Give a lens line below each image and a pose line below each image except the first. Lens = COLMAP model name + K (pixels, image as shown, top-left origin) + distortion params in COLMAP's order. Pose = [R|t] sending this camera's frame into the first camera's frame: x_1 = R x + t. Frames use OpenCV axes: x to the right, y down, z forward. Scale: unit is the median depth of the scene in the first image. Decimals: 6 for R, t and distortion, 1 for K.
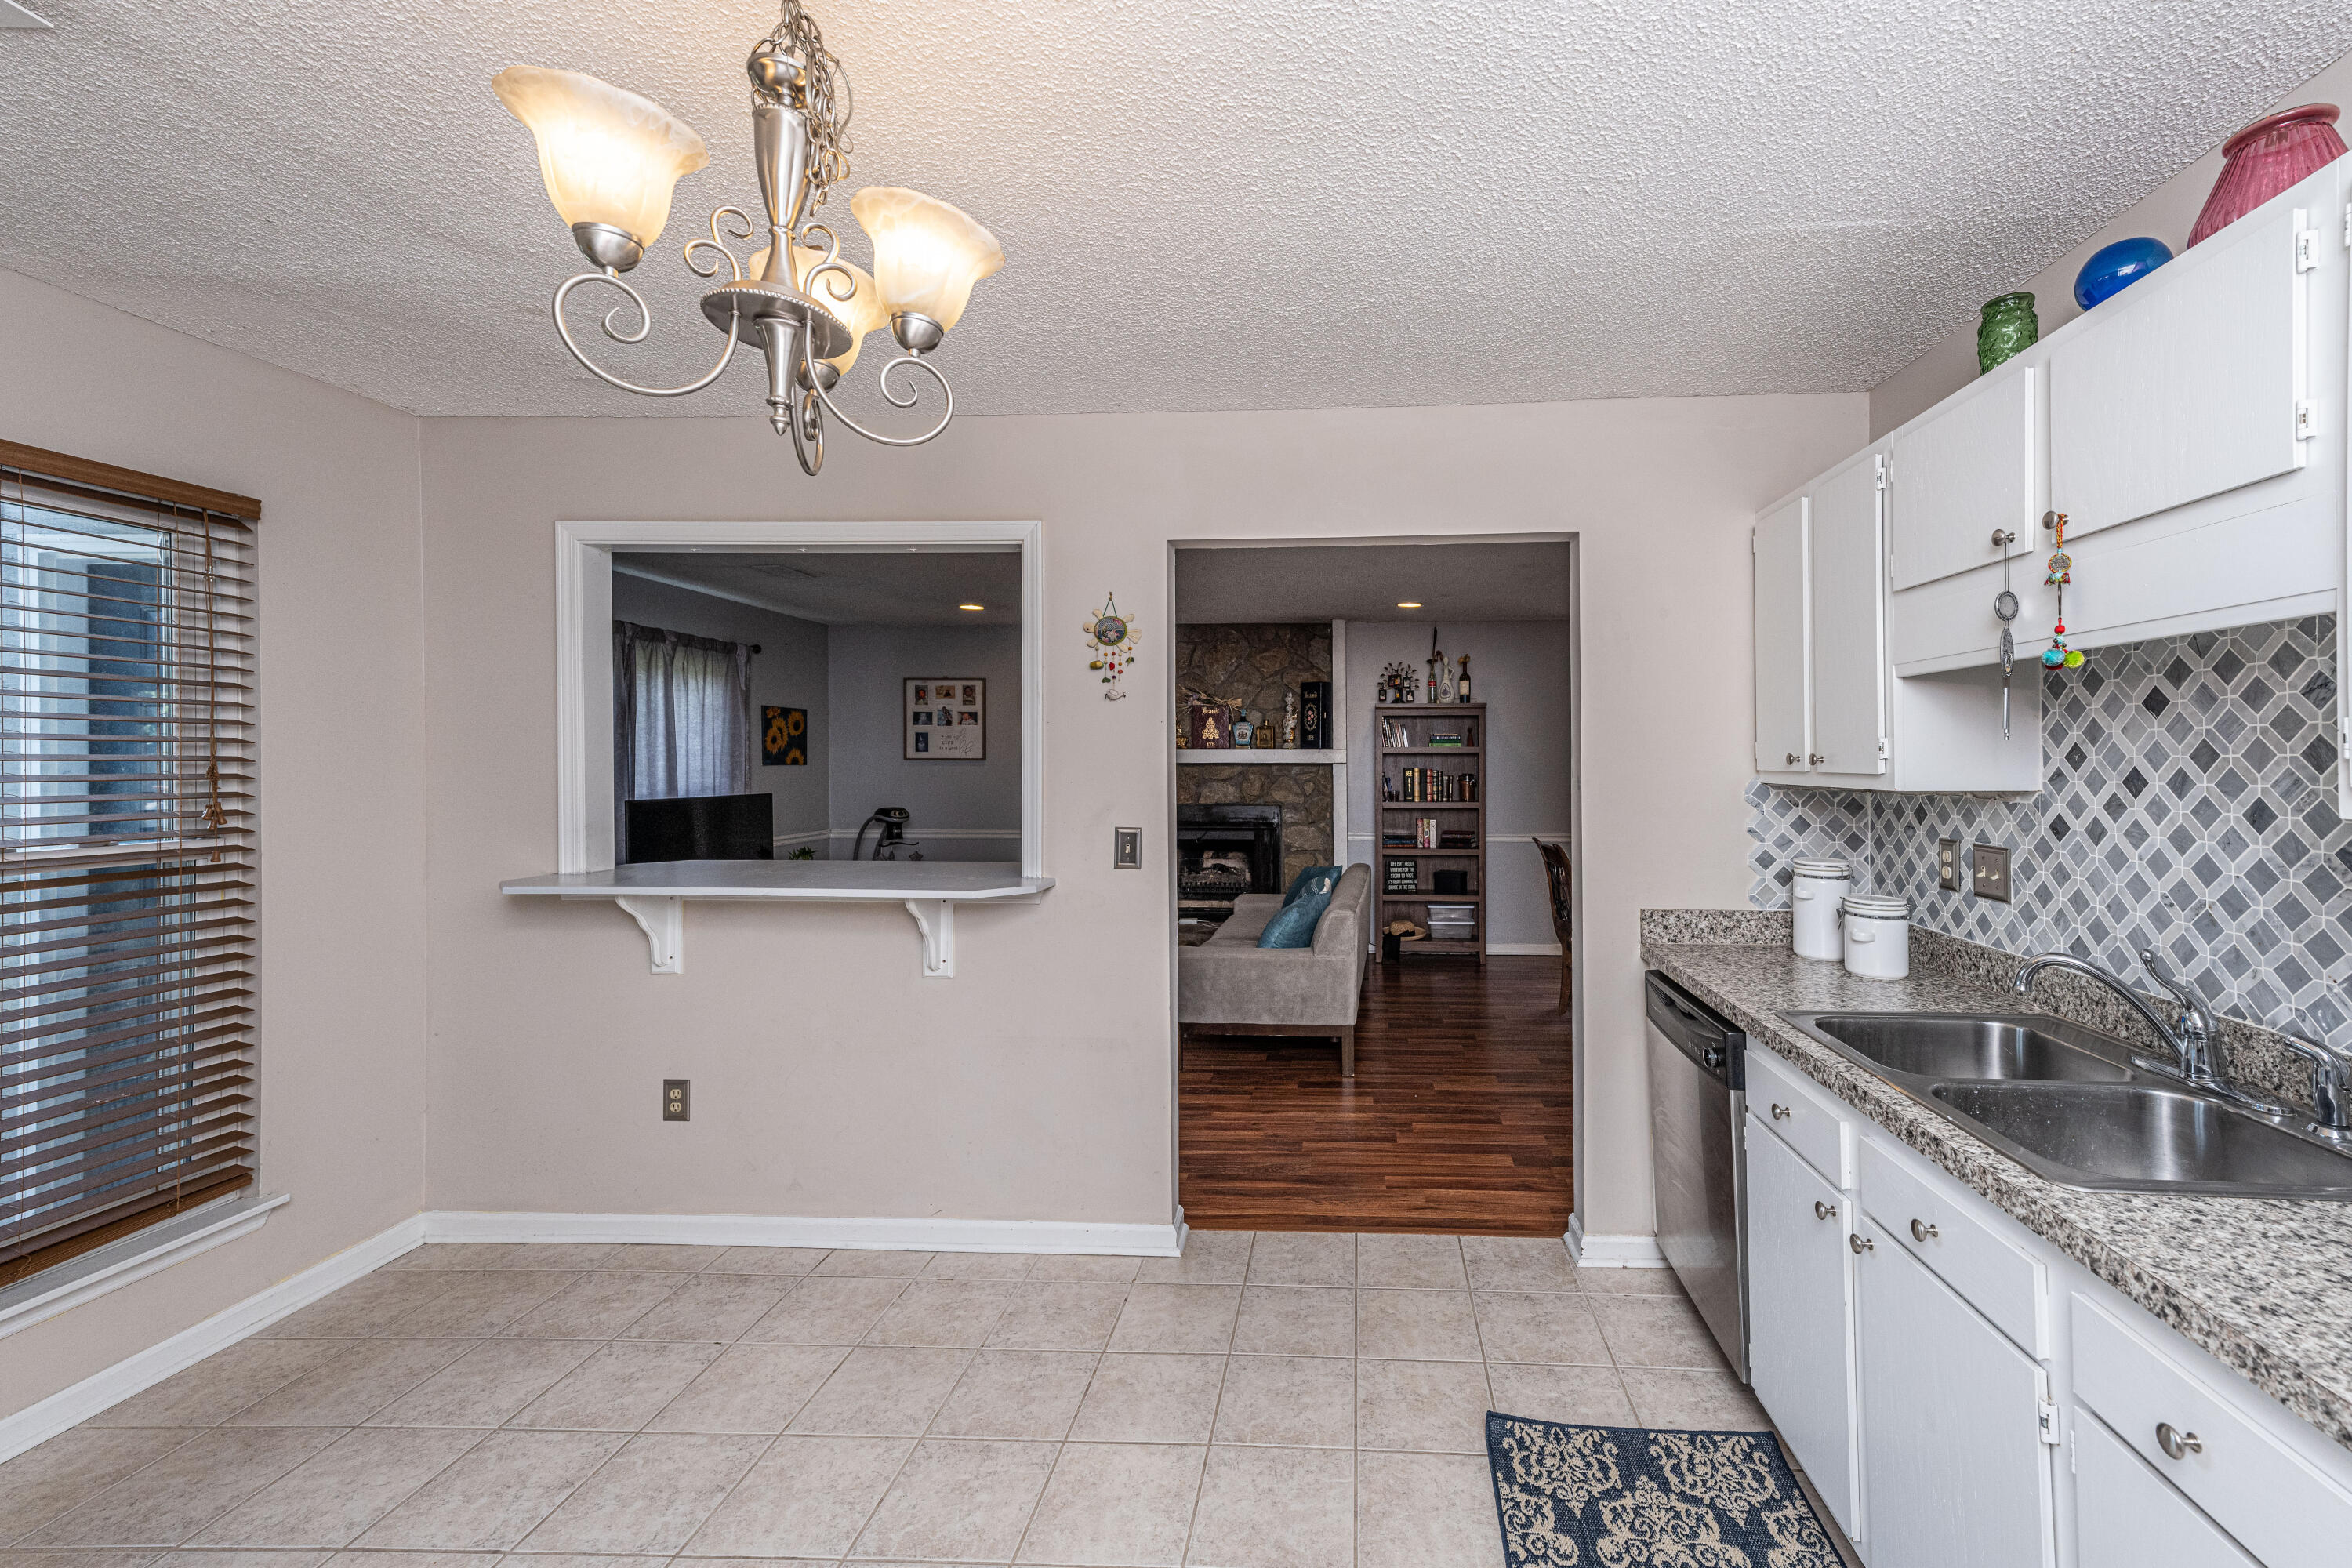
lens RADIAL K [[960.6, 0, 1316.1], [0, 960.6, 772.6], [0, 0, 1]] dist [0.025570, -0.000495]
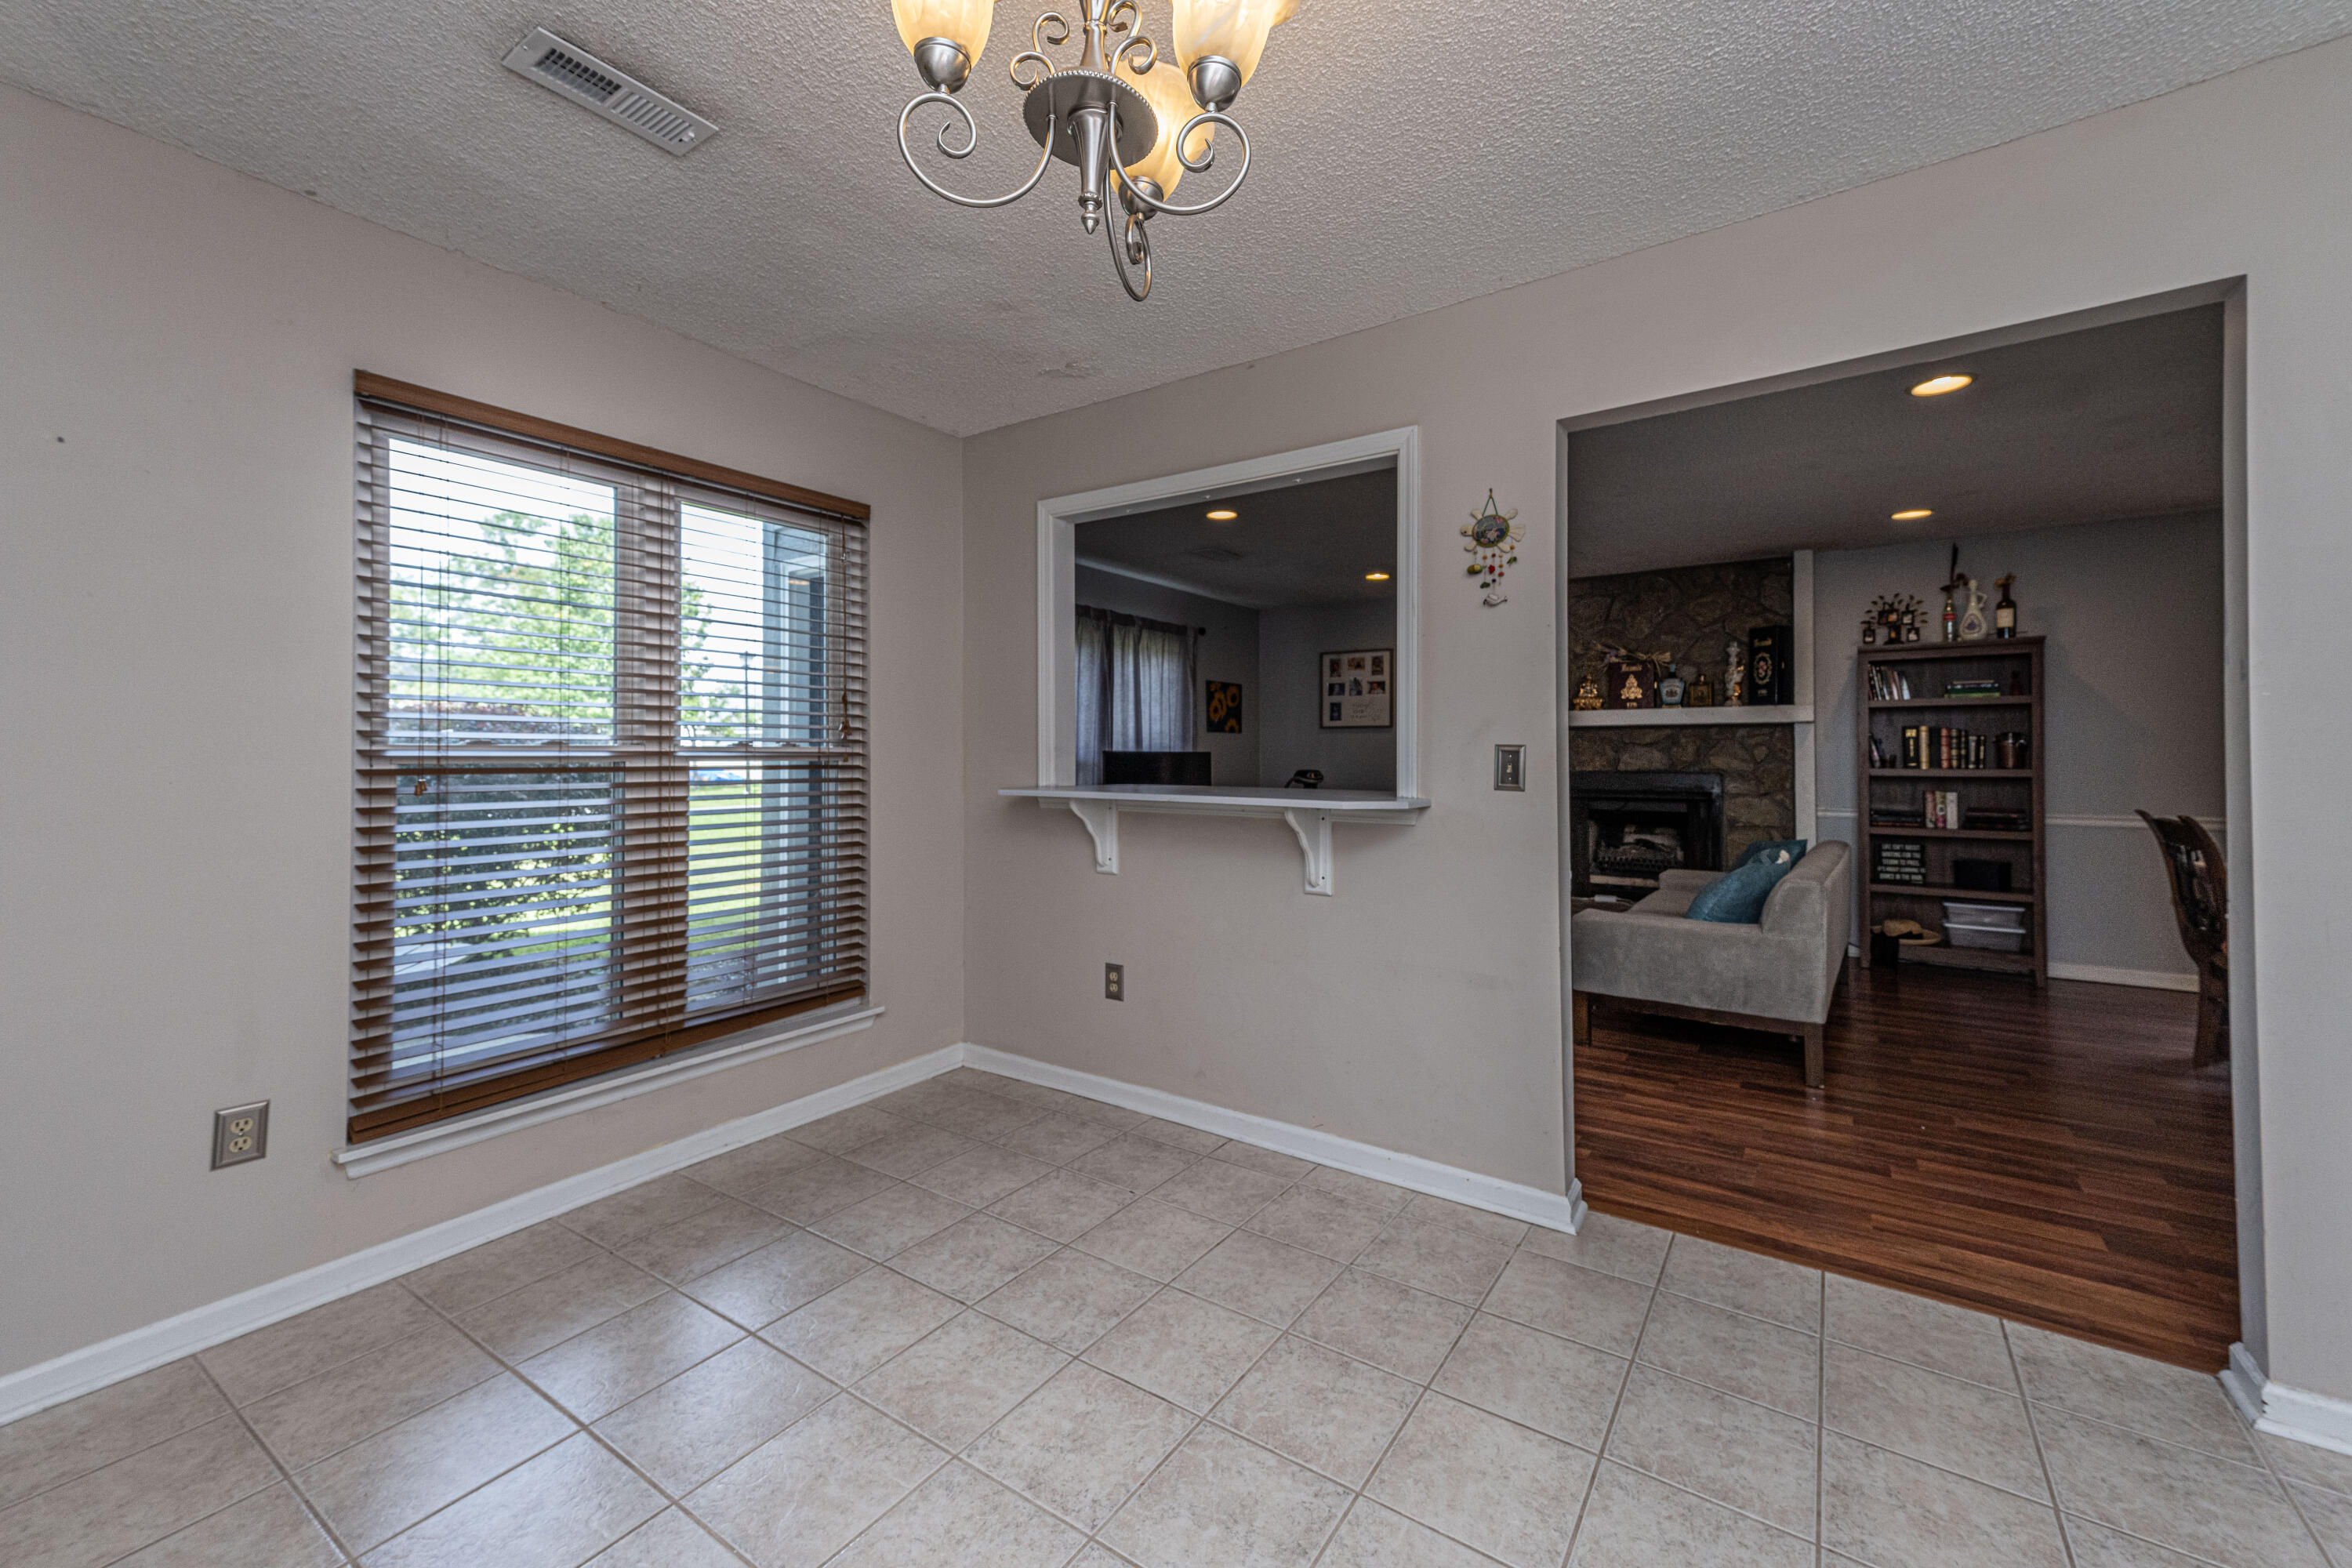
lens RADIAL K [[930.9, 0, 1208.0], [0, 930.9, 764.9], [0, 0, 1]] dist [0.030076, -0.000942]
pose [[0.854439, -0.003692, -0.519539, 0.018275], [0.000807, 0.999983, -0.005779, 0.080221], [0.519551, 0.004519, 0.854427, 0.100533]]
